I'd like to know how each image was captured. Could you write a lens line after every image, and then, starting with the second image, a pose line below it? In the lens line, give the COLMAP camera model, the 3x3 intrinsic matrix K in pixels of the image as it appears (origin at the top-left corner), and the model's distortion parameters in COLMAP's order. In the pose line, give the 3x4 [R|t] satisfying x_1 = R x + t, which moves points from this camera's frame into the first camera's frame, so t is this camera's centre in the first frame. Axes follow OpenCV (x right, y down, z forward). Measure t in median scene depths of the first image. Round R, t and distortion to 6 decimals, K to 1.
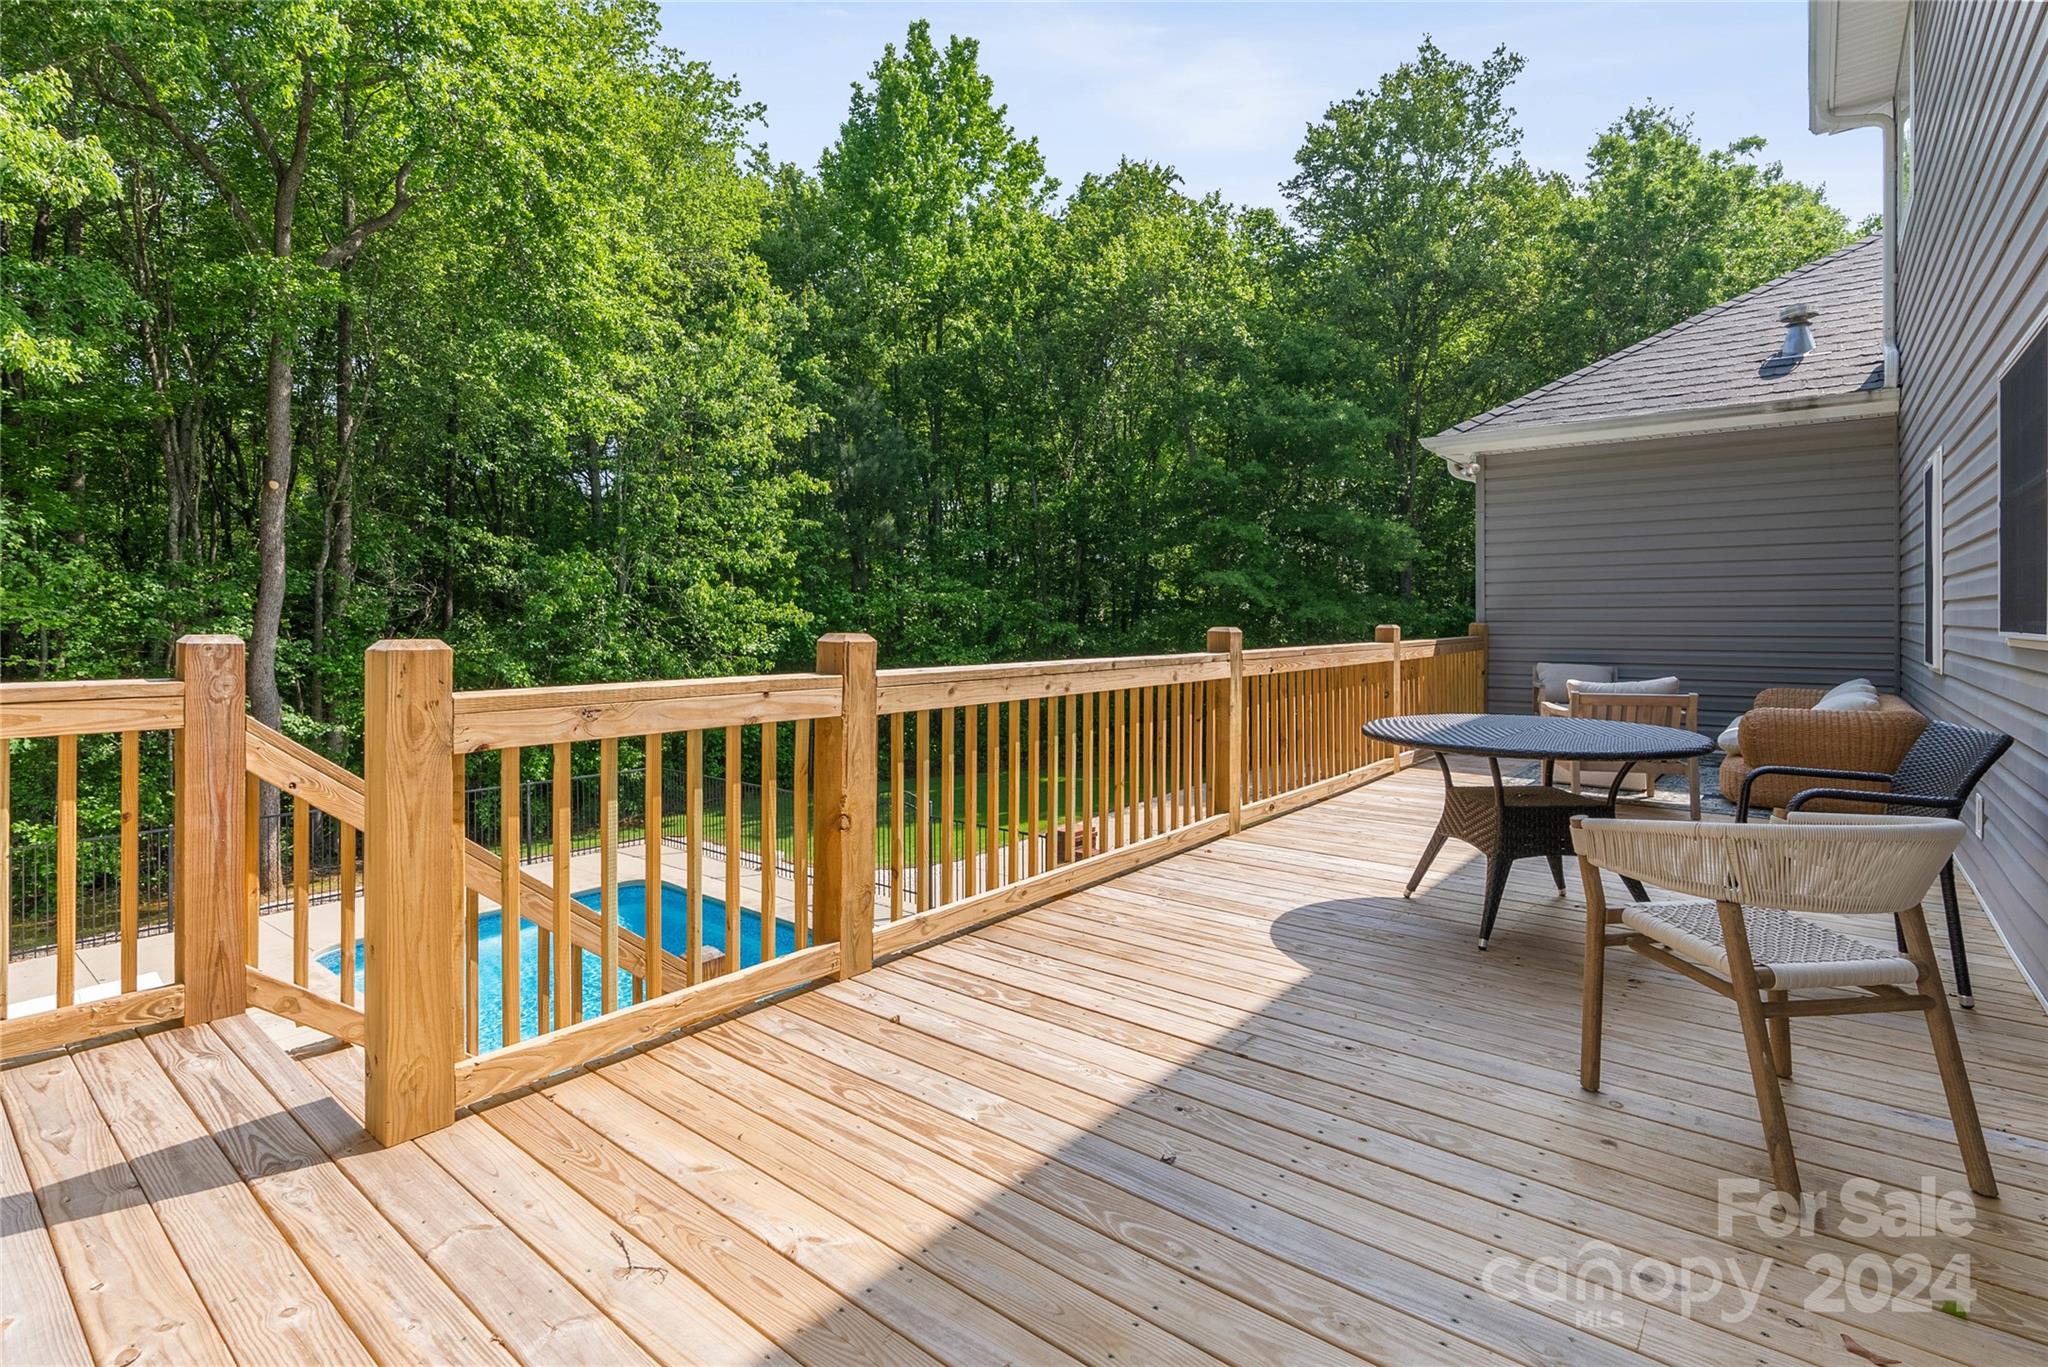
lens RADIAL K [[971.1, 0, 1008.7], [0, 971.1, 613.5], [0, 0, 1]] dist [-0.030995, 0.015019]
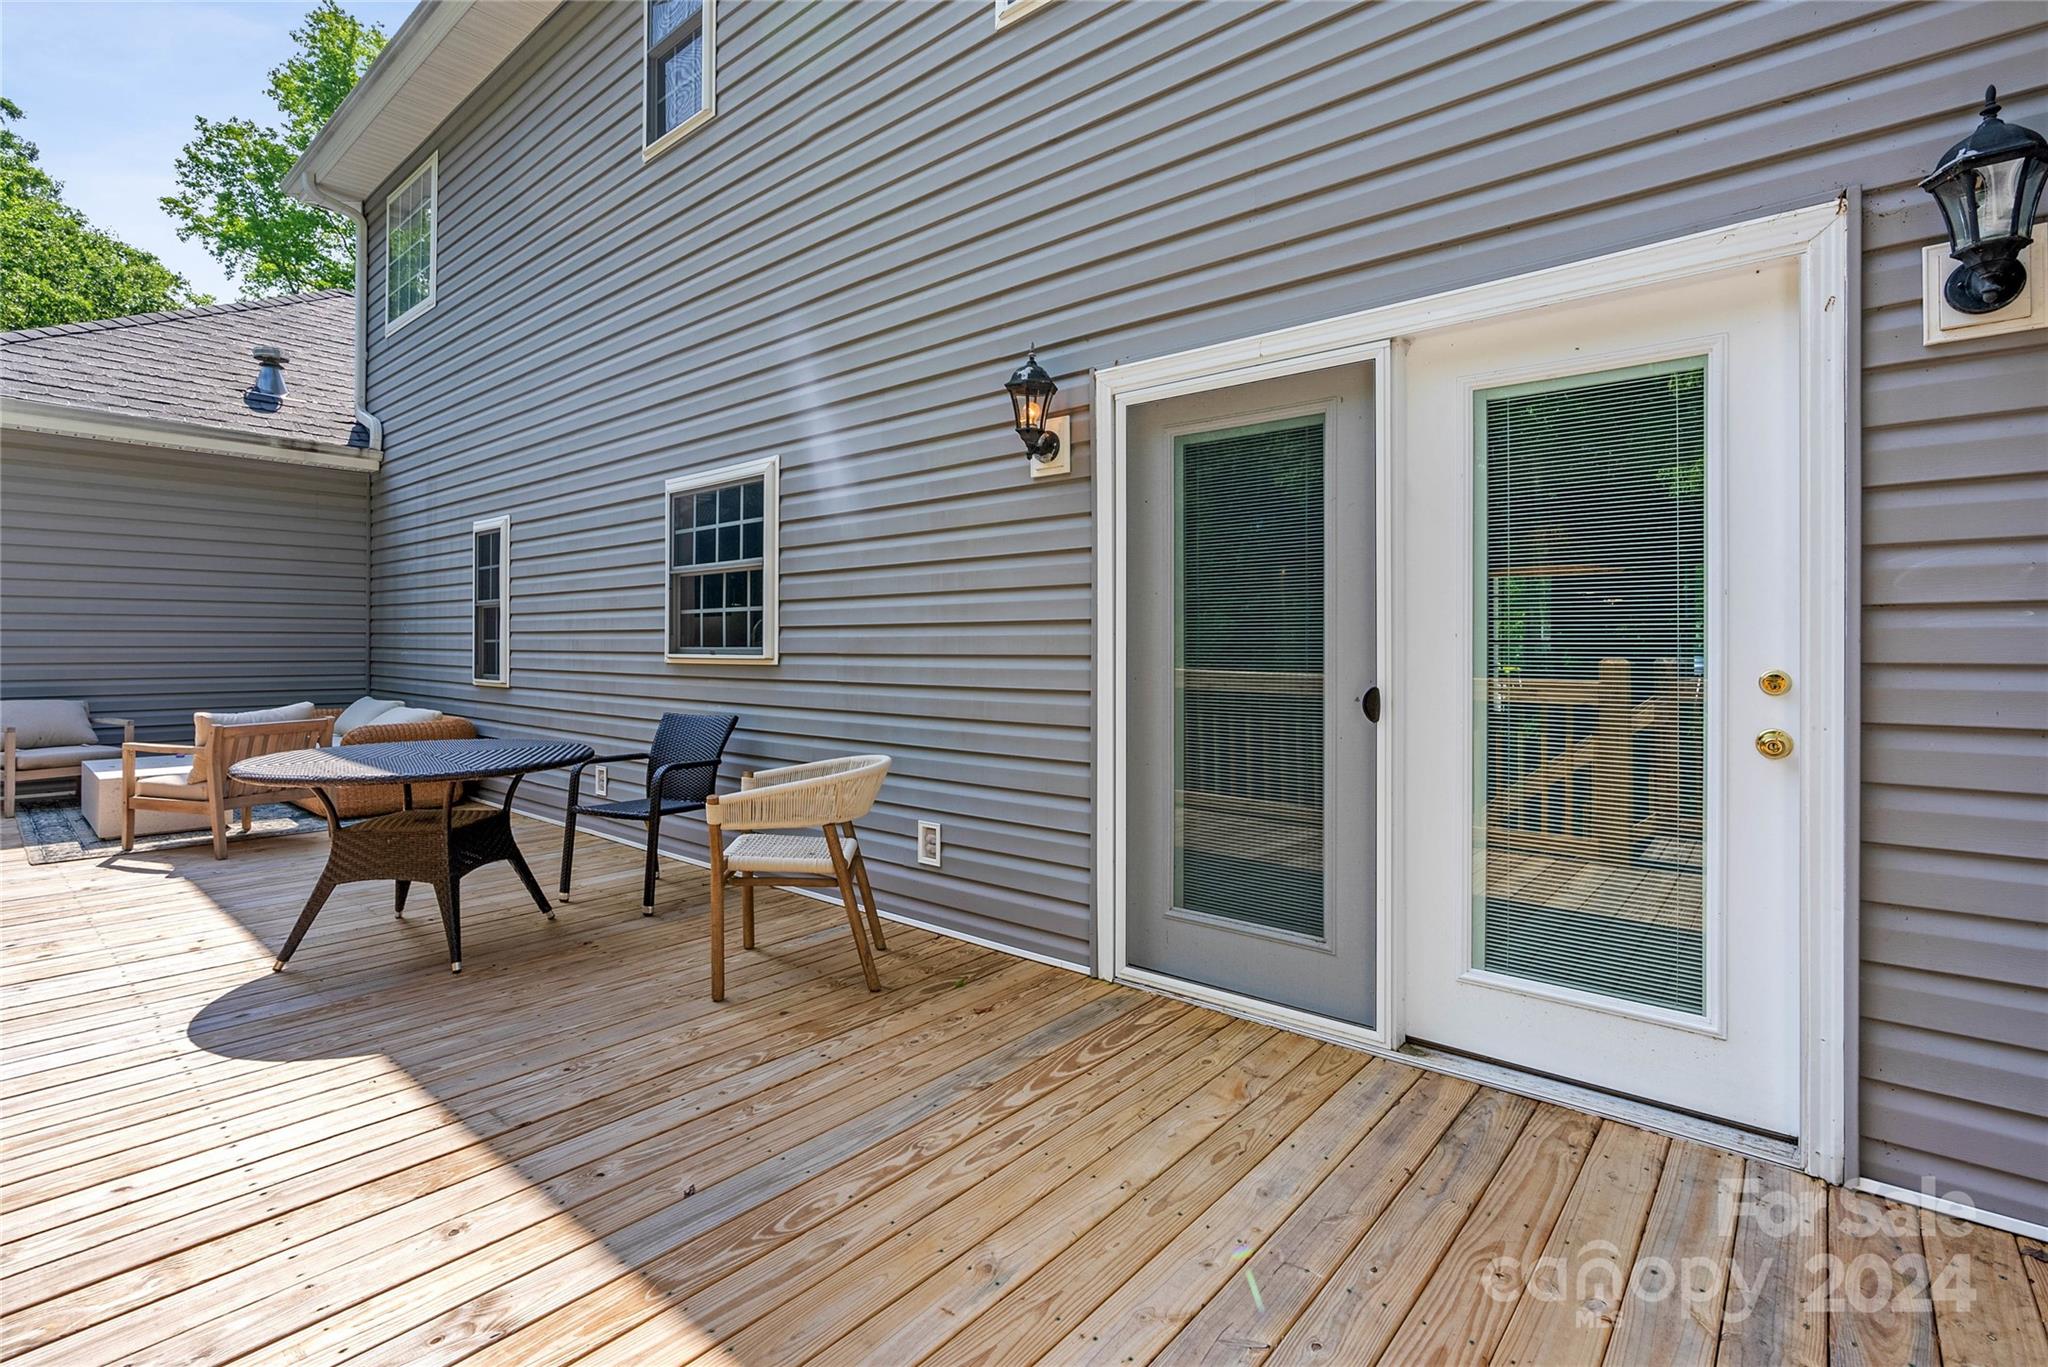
lens RADIAL K [[939.1, 0, 1023.4], [0, 939.1, 636.7], [0, 0, 1]] dist [-0.002185, -0.000359]
pose [[0.016316, 0.012450, 0.999789, -0.184662], [-0.009307, 0.999881, -0.012299, 0.001189], [-0.999824, -0.009104, 0.016430, 0.148992]]
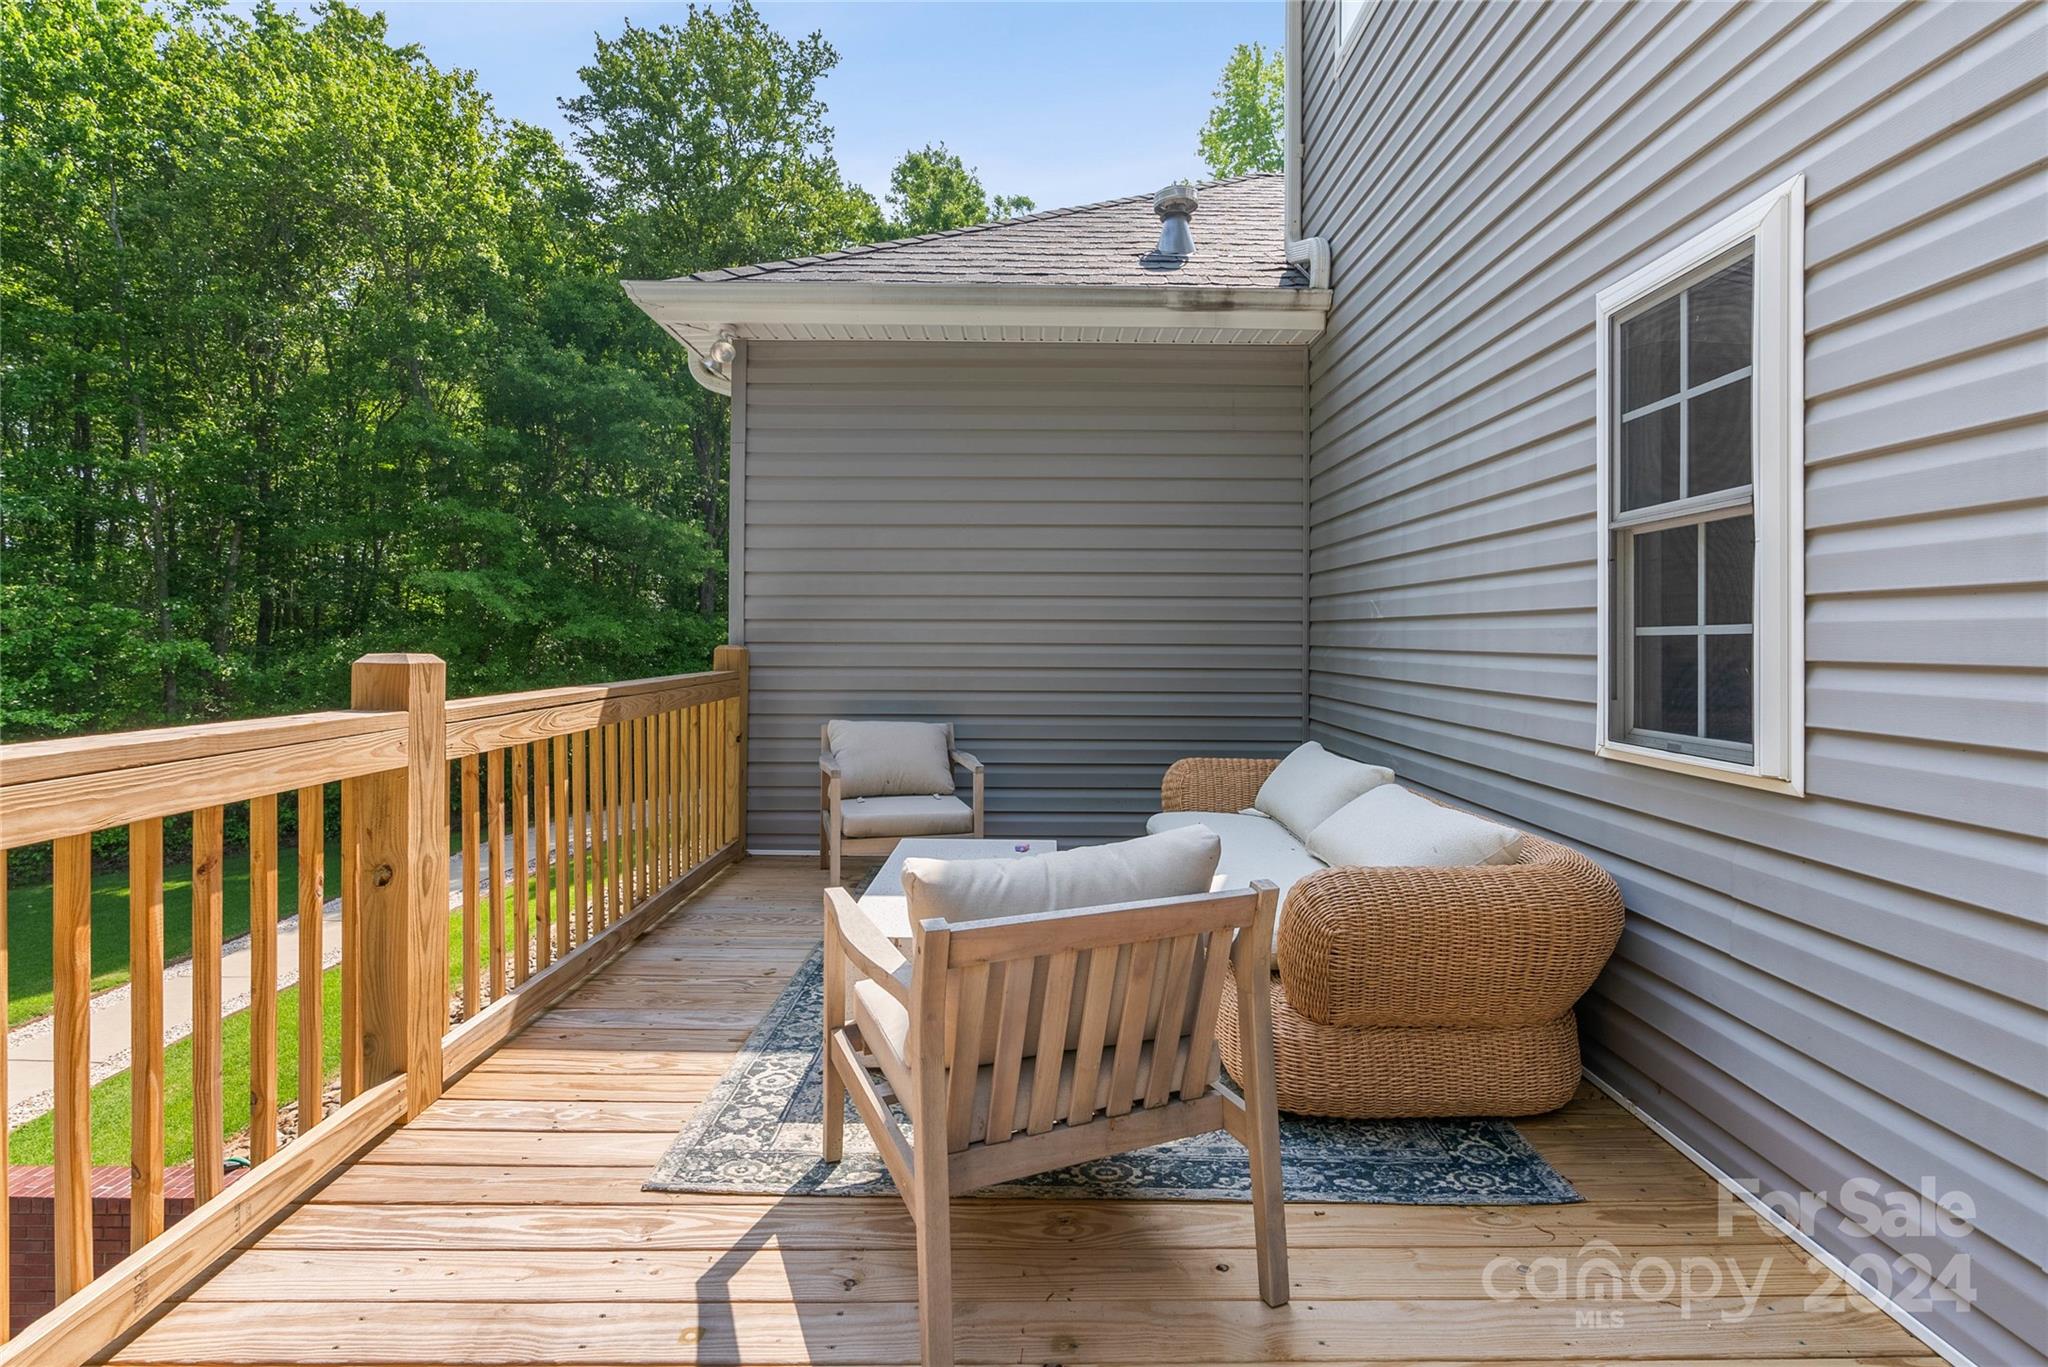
lens RADIAL K [[942.7, 0, 1022.6], [0, 942.7, 669.8], [0, 0, 1]] dist [-0.002443, -0.000114]
pose [[0.771778, -0.011882, 0.635782, 0.295217], [-0.011727, 0.999389, 0.032913, 0.004029], [-0.635784, -0.032857, 0.771167, 0.521759]]
